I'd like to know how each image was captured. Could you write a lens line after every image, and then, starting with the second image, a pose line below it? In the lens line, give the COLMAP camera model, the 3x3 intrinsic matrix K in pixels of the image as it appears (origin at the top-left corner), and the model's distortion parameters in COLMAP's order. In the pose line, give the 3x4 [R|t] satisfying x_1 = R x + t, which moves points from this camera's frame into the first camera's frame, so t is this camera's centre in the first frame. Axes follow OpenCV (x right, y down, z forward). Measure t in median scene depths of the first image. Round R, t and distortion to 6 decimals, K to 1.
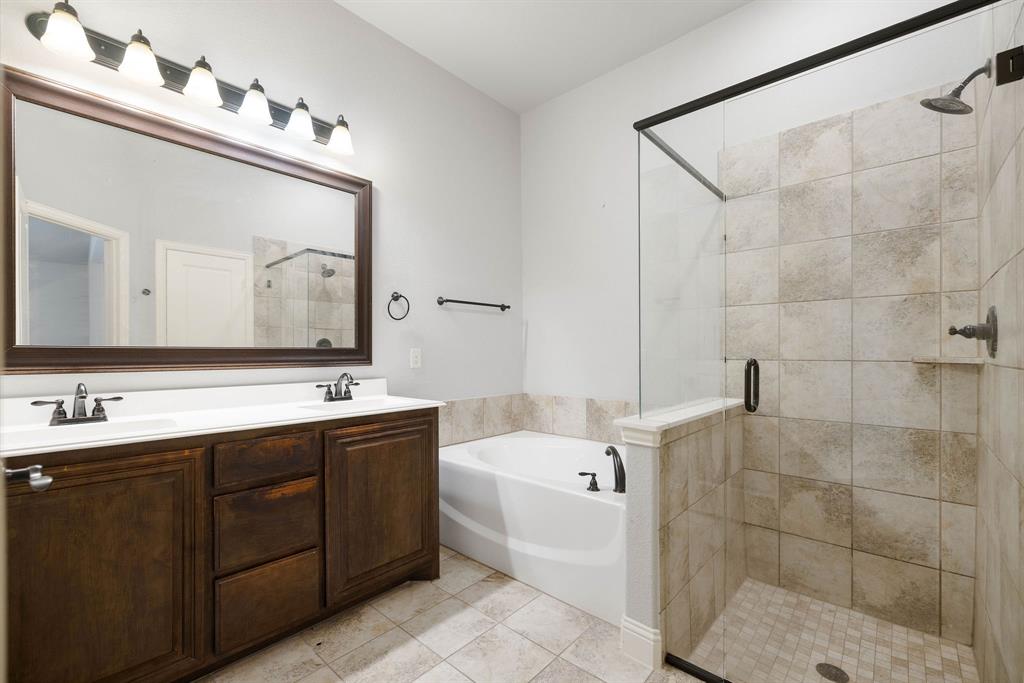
lens RADIAL K [[438.4, 0, 508.9], [0, 438.4, 344.2], [0, 0, 1]] dist [0.000890, 0.000084]
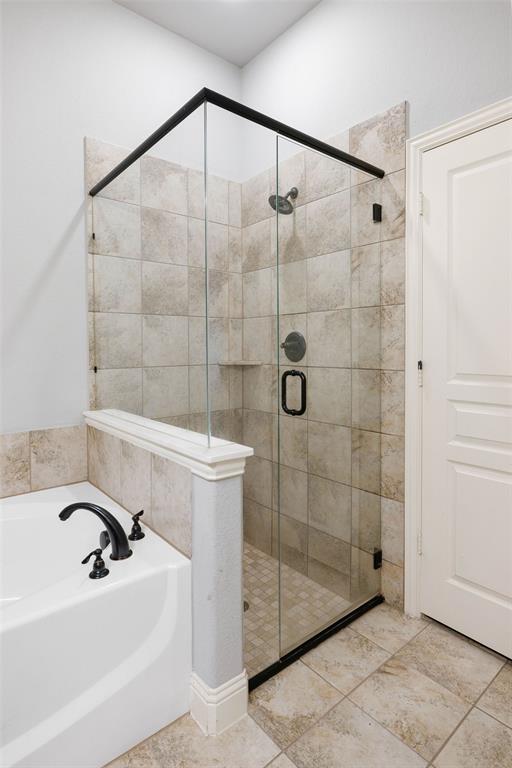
lens RADIAL K [[412.1, 0, 257.1], [0, 412.1, 349.7], [0, 0, 1]] dist [-0.026661, -0.000157]
pose [[0.137560, -0.005925, 0.990476, -0.339750], [-0.008812, 0.999935, 0.007206, -0.016995], [-0.990454, -0.009719, 0.137498, 0.592943]]
